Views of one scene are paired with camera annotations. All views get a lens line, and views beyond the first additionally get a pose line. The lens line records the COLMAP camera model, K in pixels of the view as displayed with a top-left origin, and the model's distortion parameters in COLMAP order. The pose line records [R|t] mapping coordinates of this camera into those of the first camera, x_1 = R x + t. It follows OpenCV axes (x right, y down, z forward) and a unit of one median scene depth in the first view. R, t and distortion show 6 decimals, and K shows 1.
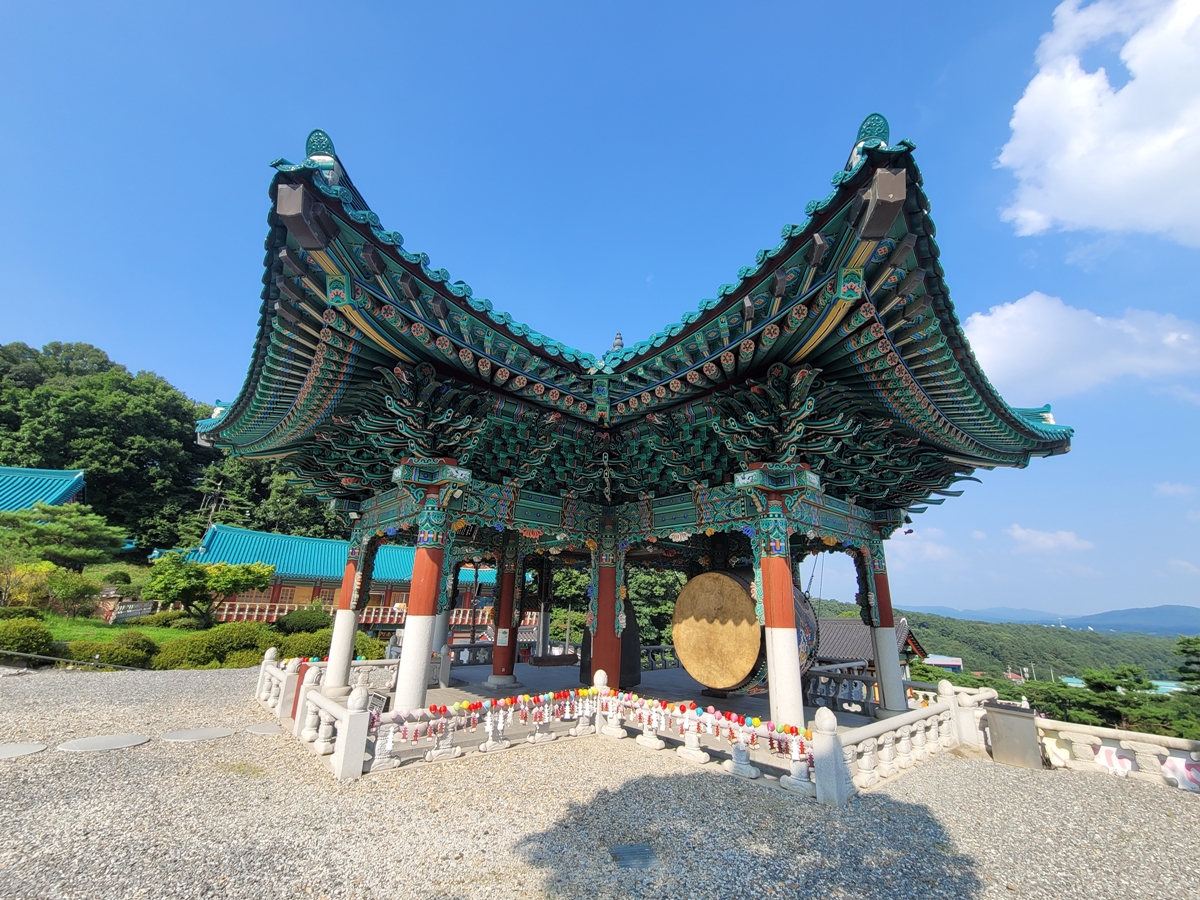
lens RADIAL K [[485.4, 0, 600.0], [0, 485.4, 450.0], [0, 0, 1]] dist [-0.028619, 0.000102]
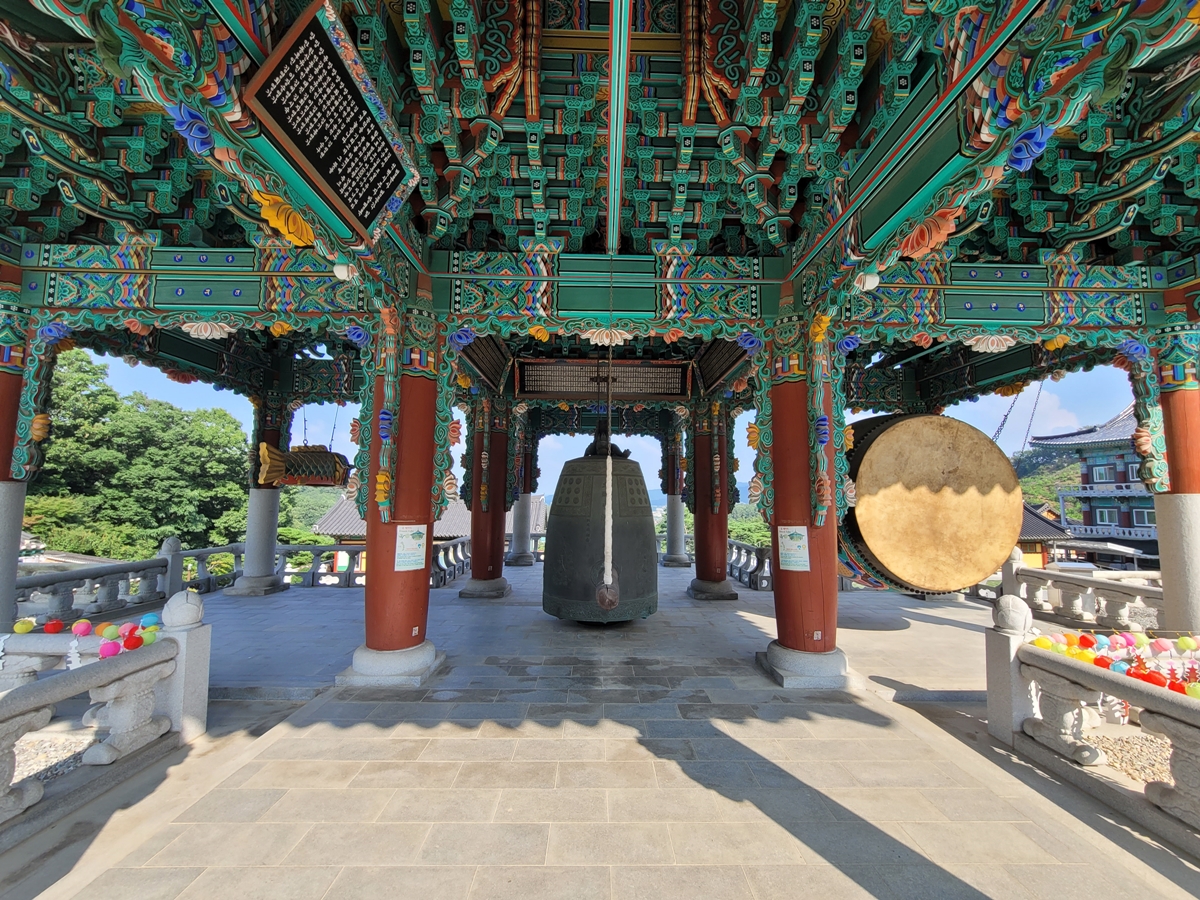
lens RADIAL K [[487.5, 0, 600.0], [0, 487.5, 450.0], [0, 0, 1]] dist [-0.001895, 0.000030]
pose [[0.645825, 0.056212, 0.761413, -0.067839], [-0.229649, 0.965404, 0.123515, 0.041555], [-0.728129, -0.254627, 0.636391, 0.118178]]
